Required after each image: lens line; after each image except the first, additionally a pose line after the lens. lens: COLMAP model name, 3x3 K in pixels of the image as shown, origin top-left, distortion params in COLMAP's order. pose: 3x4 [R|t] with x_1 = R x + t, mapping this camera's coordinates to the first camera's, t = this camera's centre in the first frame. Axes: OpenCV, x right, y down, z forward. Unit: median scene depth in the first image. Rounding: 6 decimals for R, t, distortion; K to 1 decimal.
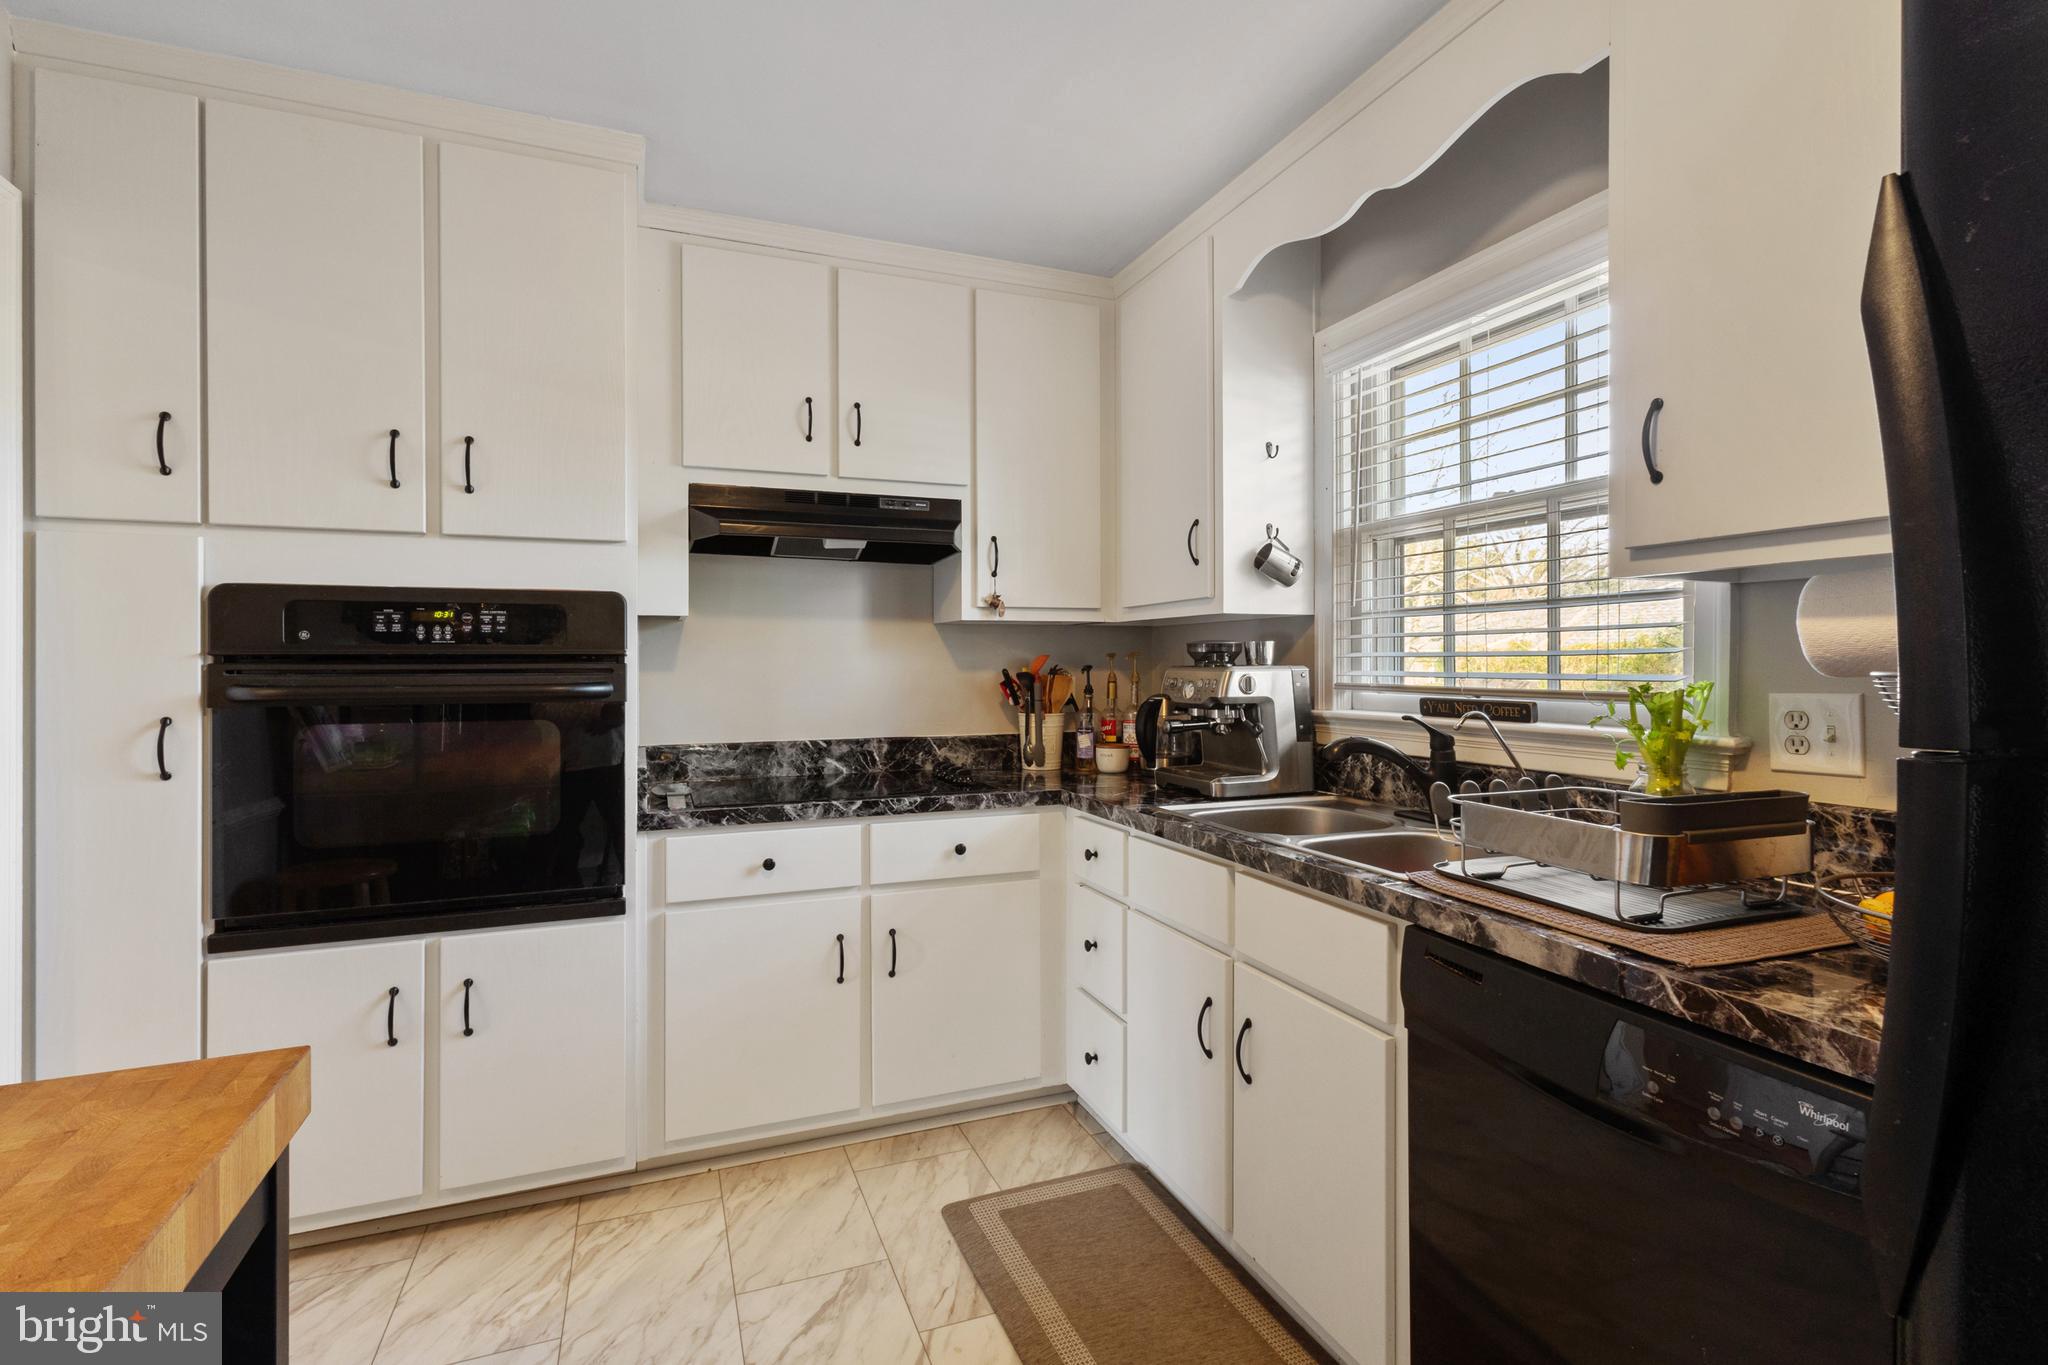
lens RADIAL K [[951.2, 0, 1019.6], [0, 951.2, 664.3], [0, 0, 1]] dist [0.008813, 0.001105]
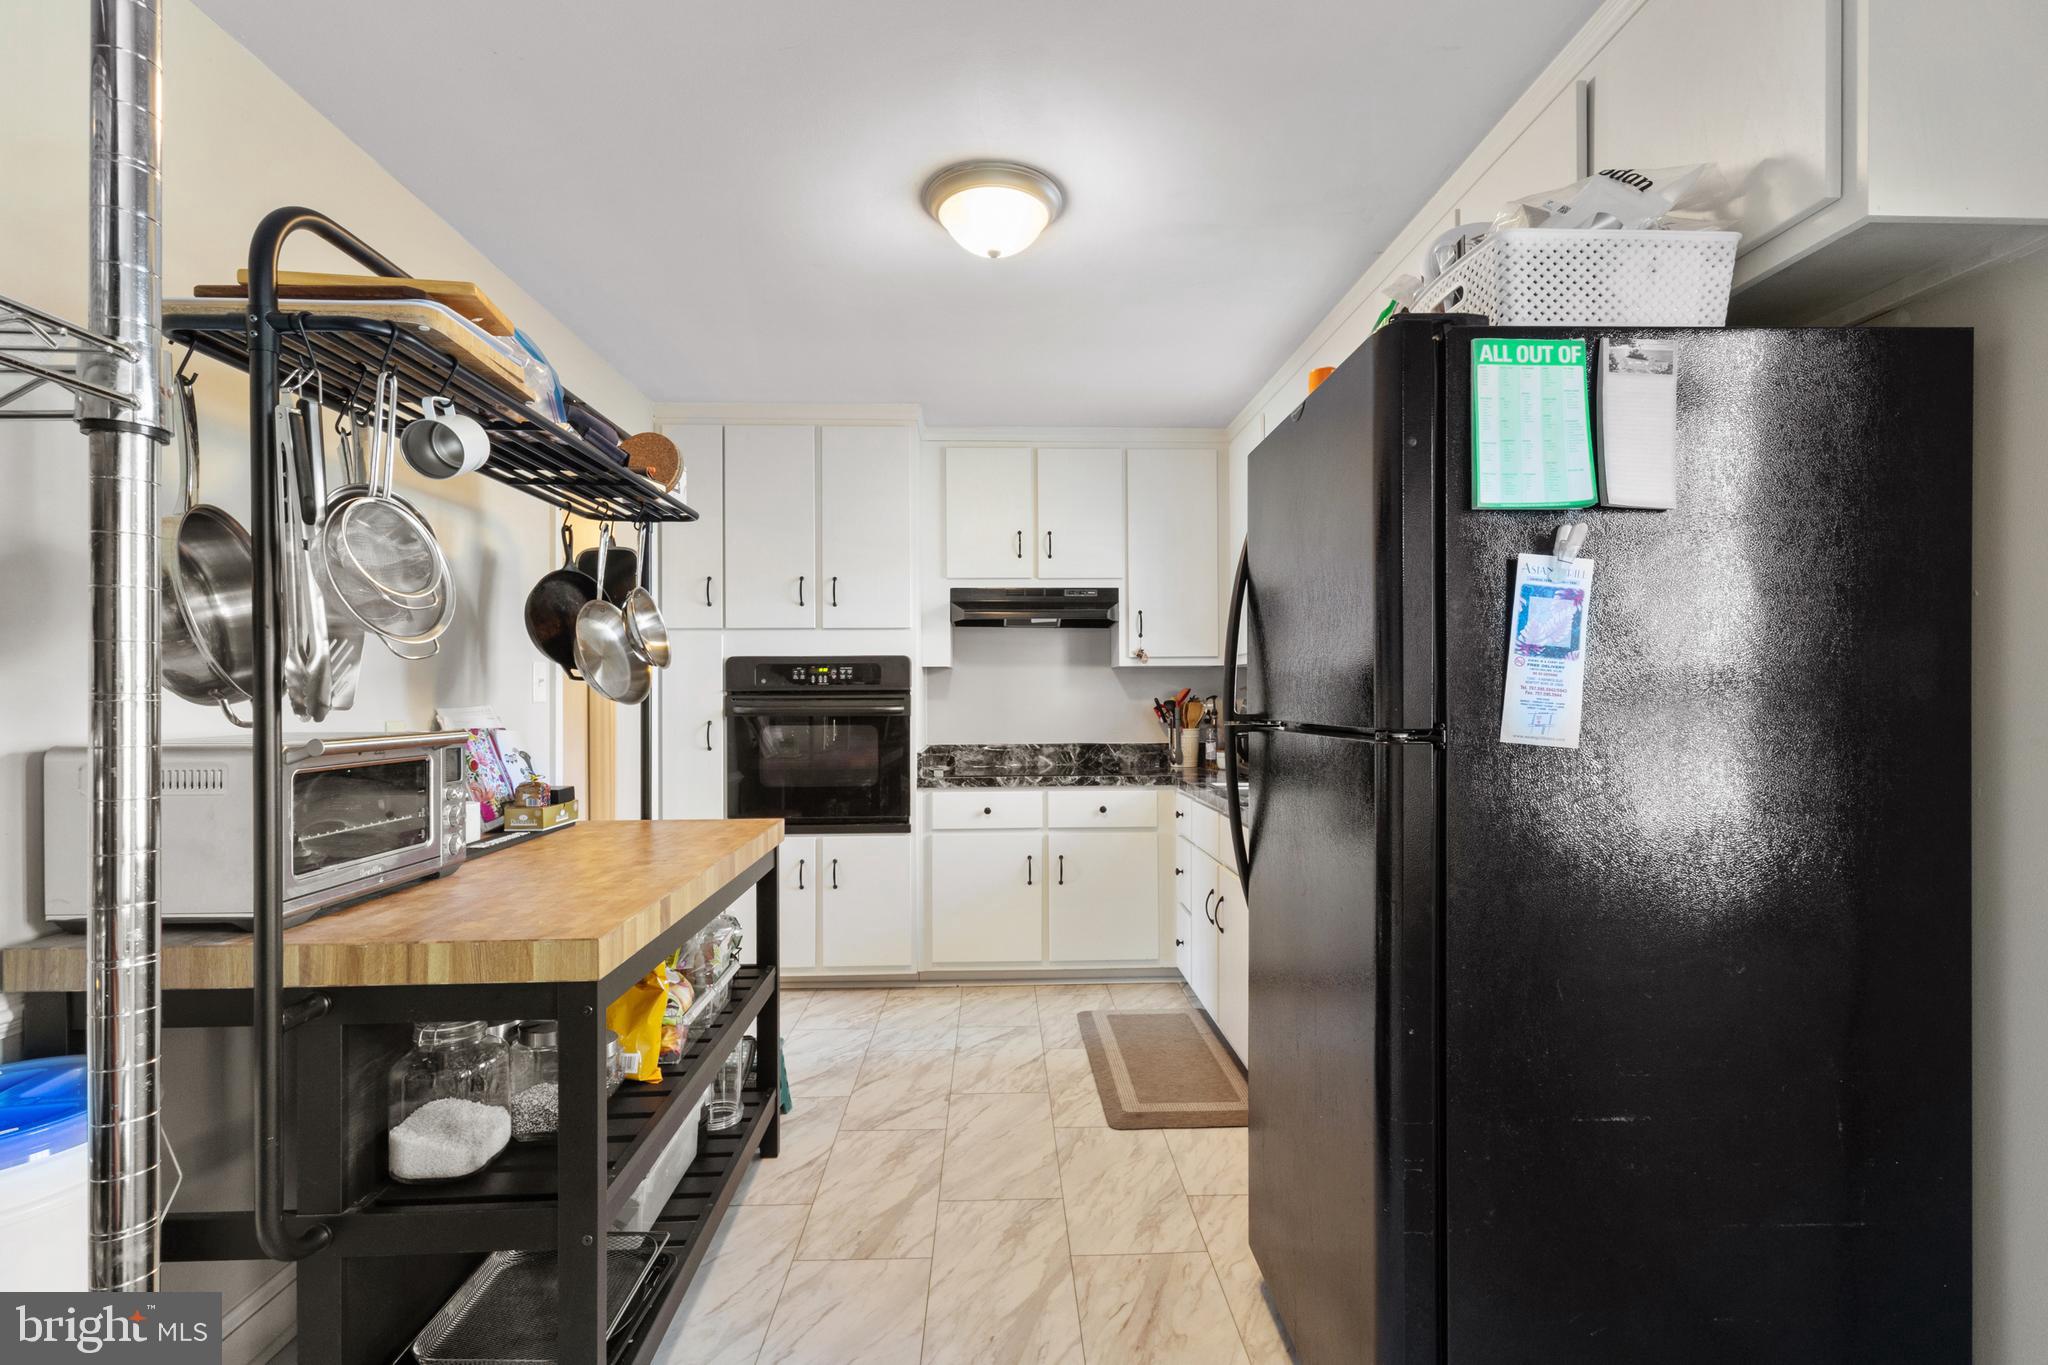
lens RADIAL K [[951.2, 0, 1031.0], [0, 951.2, 695.1], [0, 0, 1]] dist [0.008813, 0.001105]
pose [[0.945300, -0.001549, -0.326199, 0.362322], [0.001456, 0.999999, -0.000529, 0.000974], [0.326199, 0.000025, 0.945301, -0.586917]]
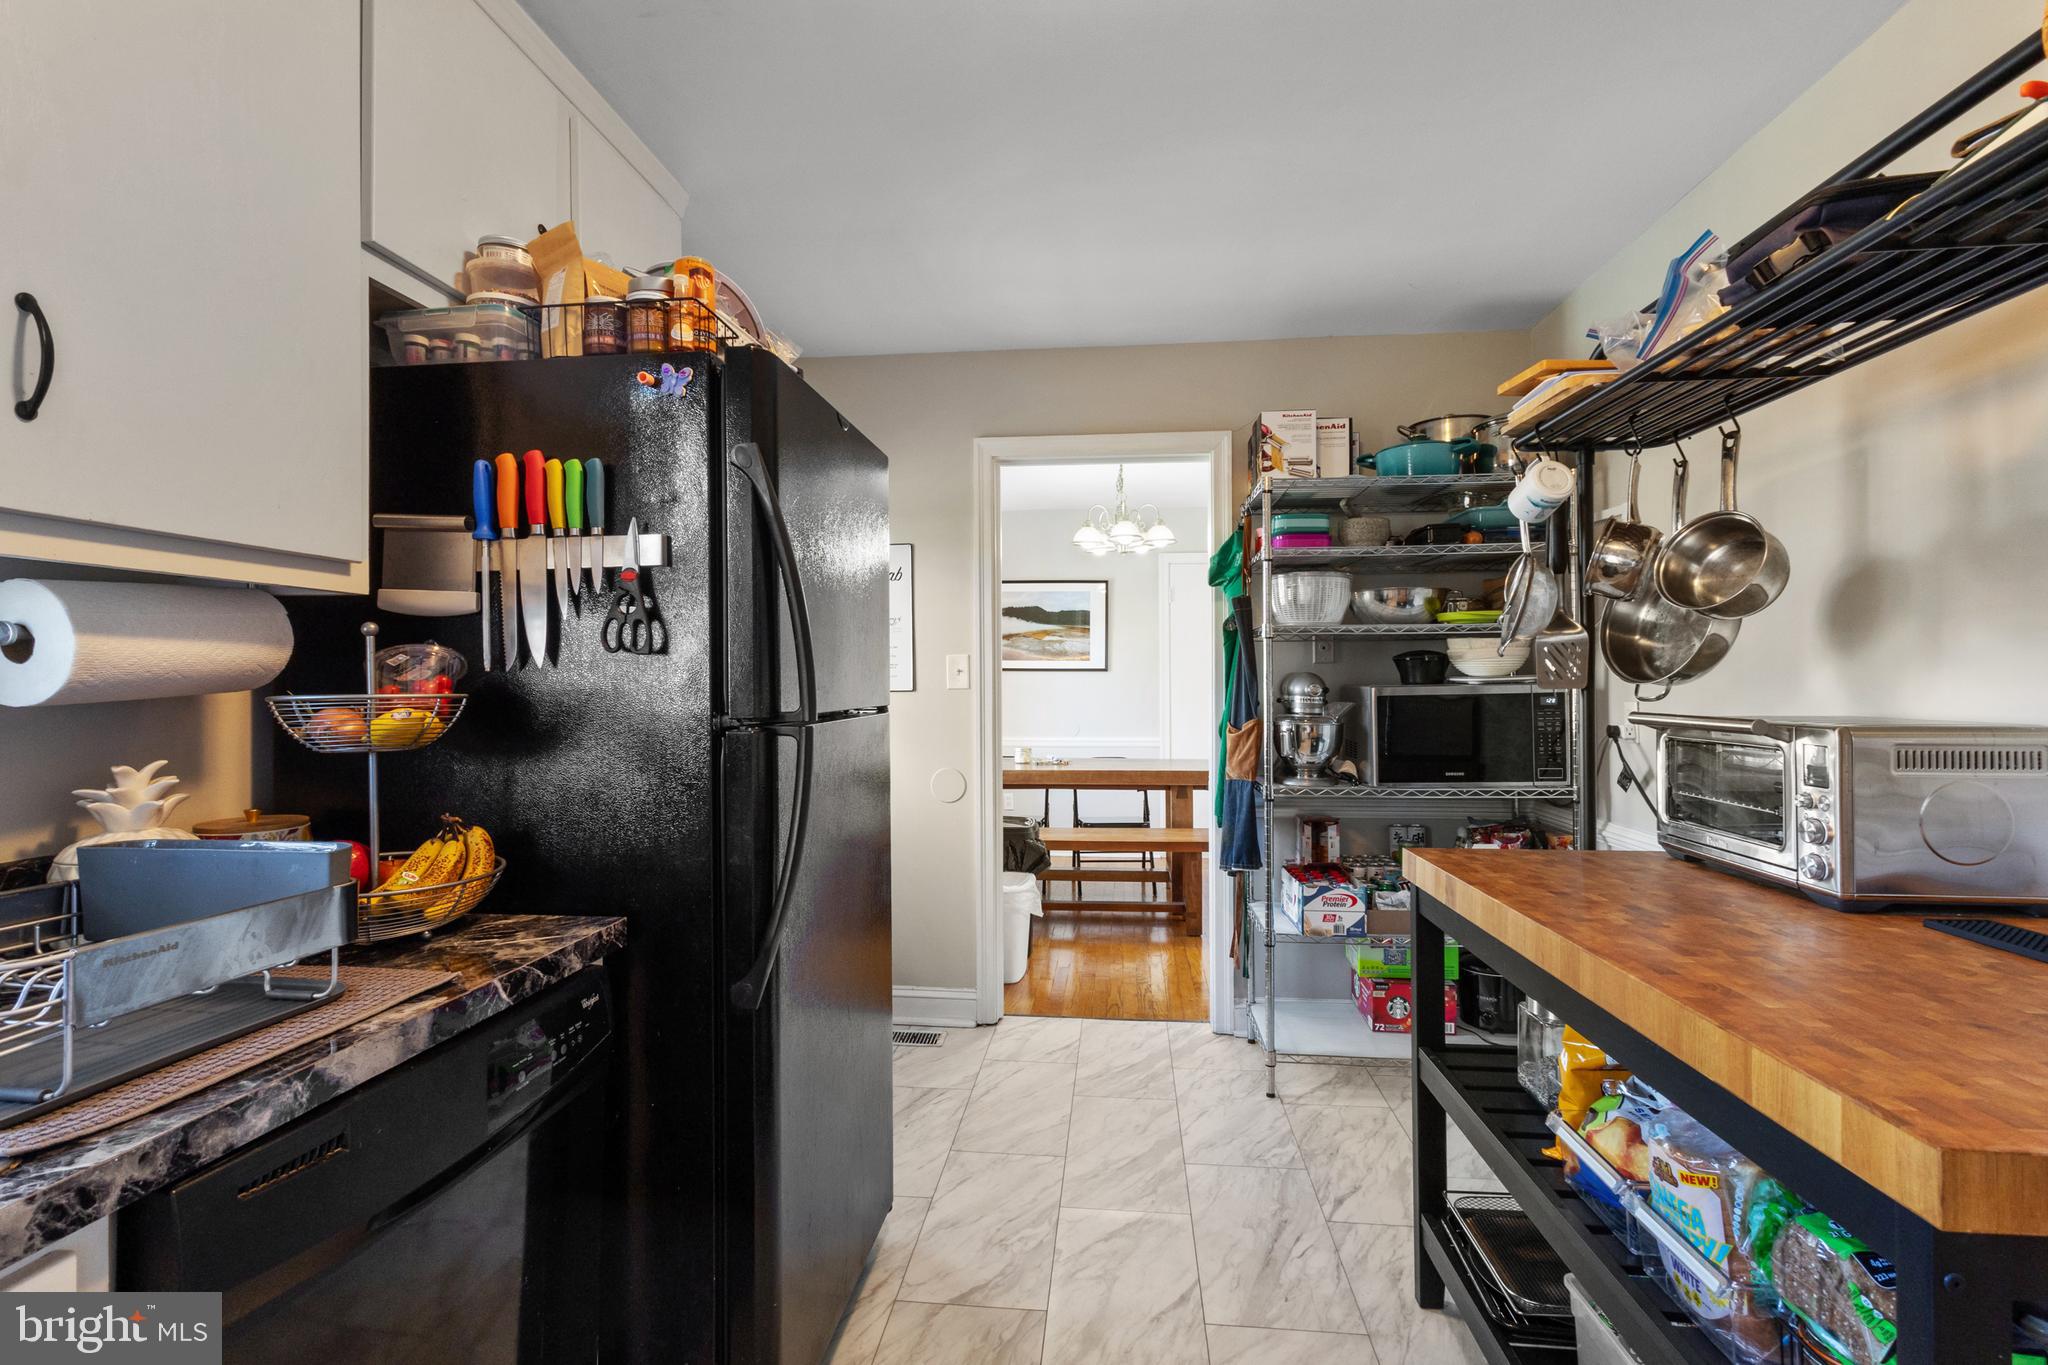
lens RADIAL K [[951.2, 0, 1031.7], [0, 951.2, 669.7], [0, 0, 1]] dist [0.008813, 0.001105]
pose [[-0.891477, 0.008310, 0.452990, -0.153893], [0.004343, 0.999943, -0.009797, -0.003922], [-0.453046, -0.006766, -0.891462, 0.742333]]
